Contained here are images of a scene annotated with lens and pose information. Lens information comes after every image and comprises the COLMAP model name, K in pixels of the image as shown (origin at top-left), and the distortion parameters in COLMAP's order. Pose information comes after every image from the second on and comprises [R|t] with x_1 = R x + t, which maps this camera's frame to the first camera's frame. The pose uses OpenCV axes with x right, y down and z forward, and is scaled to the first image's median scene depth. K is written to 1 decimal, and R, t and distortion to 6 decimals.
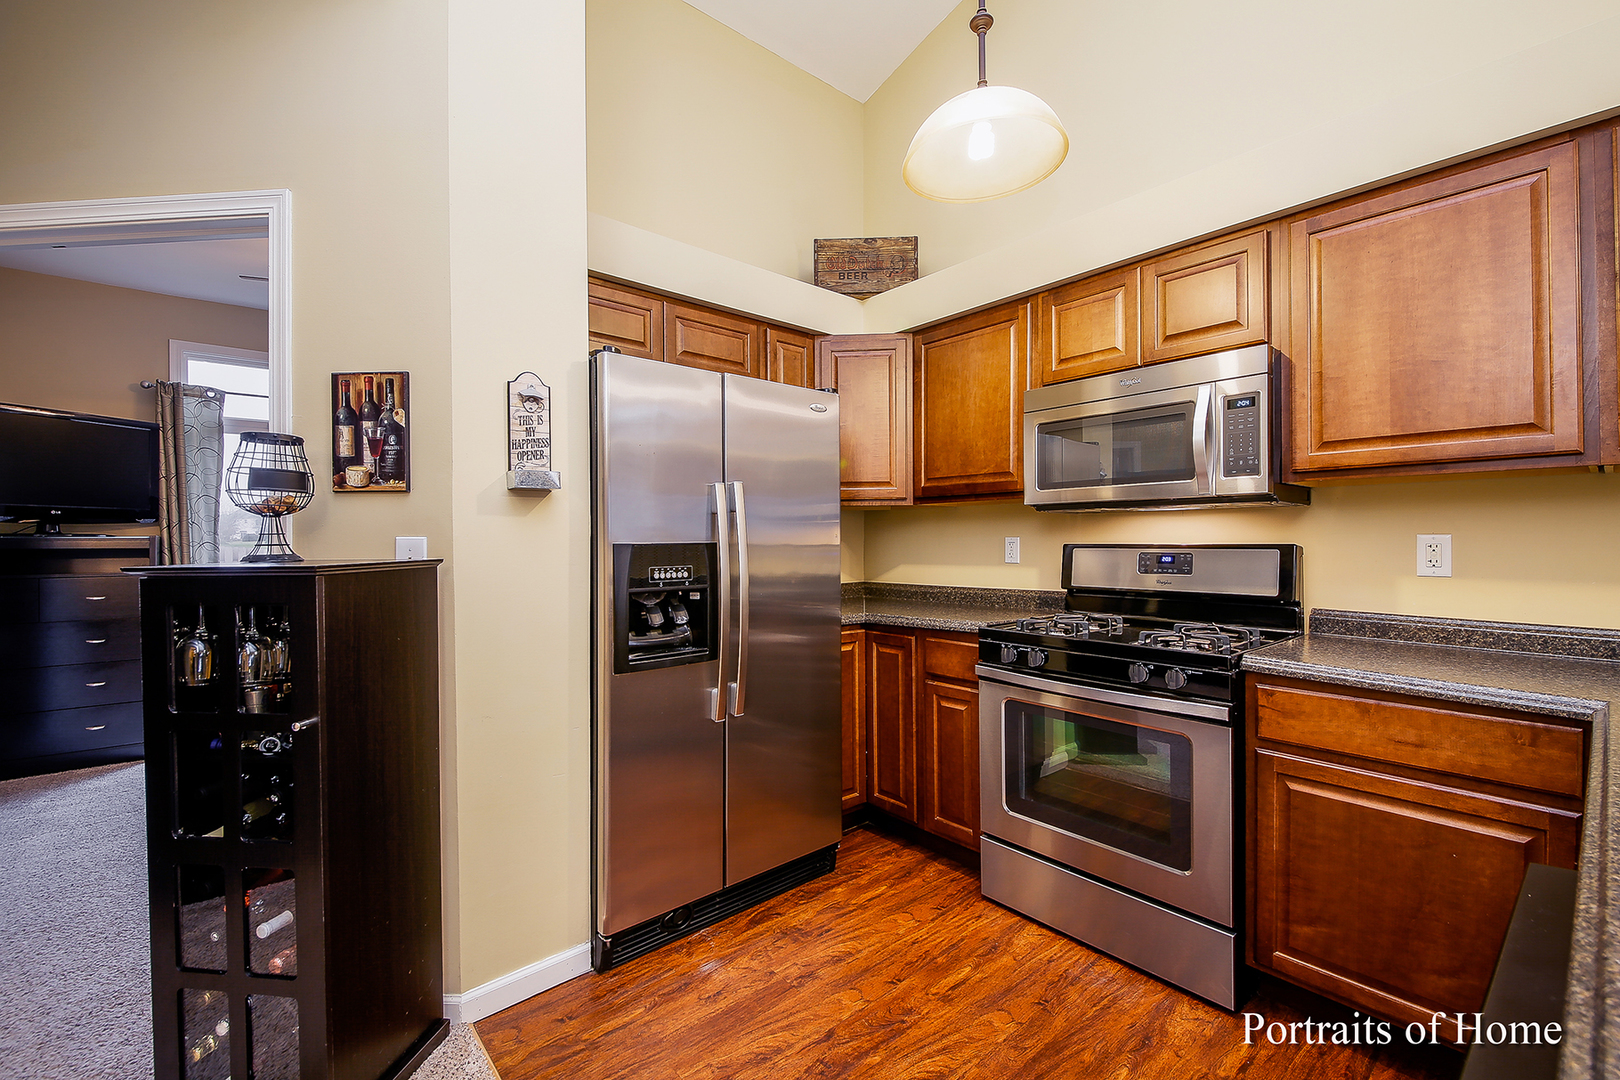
lens RADIAL K [[673.1, 0, 810.0], [0, 673.1, 540.0], [0, 0, 1]] dist [0.002190, -0.019592]
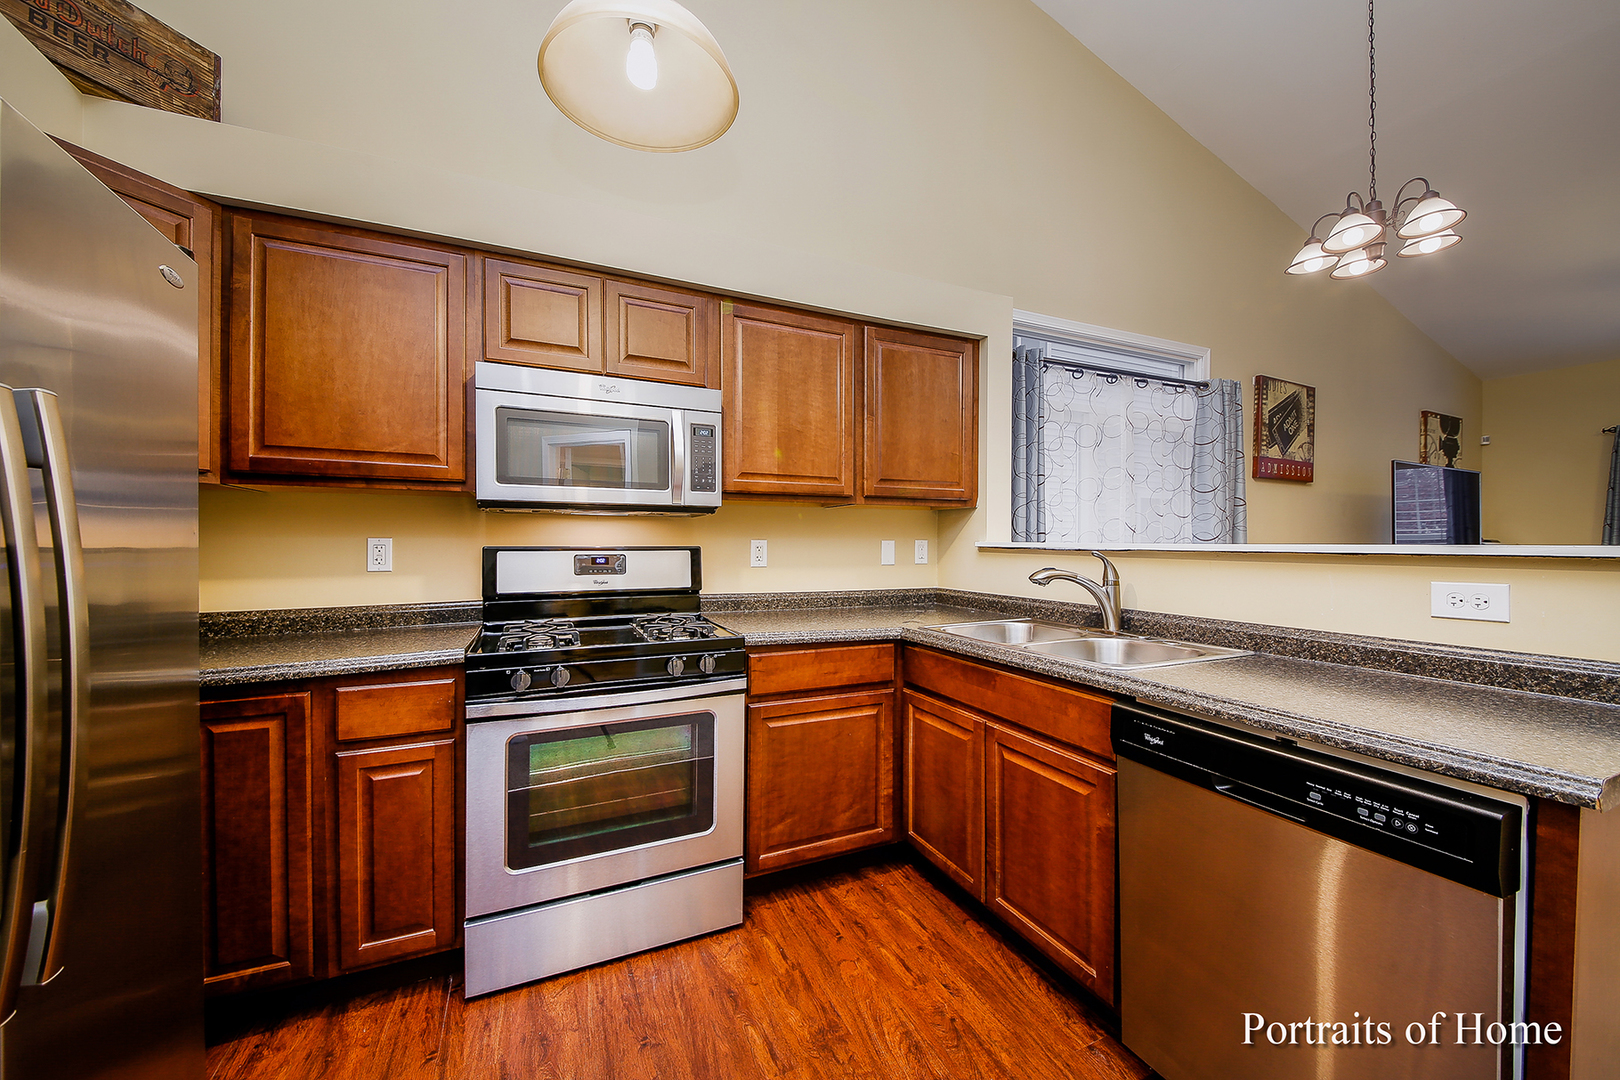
lens RADIAL K [[593.0, 0, 810.0], [0, 593.0, 540.0], [0, 0, 1]] dist [0.000153, -0.006846]
pose [[0.247950, 0.009493, 0.968726, -0.353696], [-0.003040, 0.999955, -0.009021, 0.004103], [-0.968768, -0.000709, 0.247968, 0.523147]]
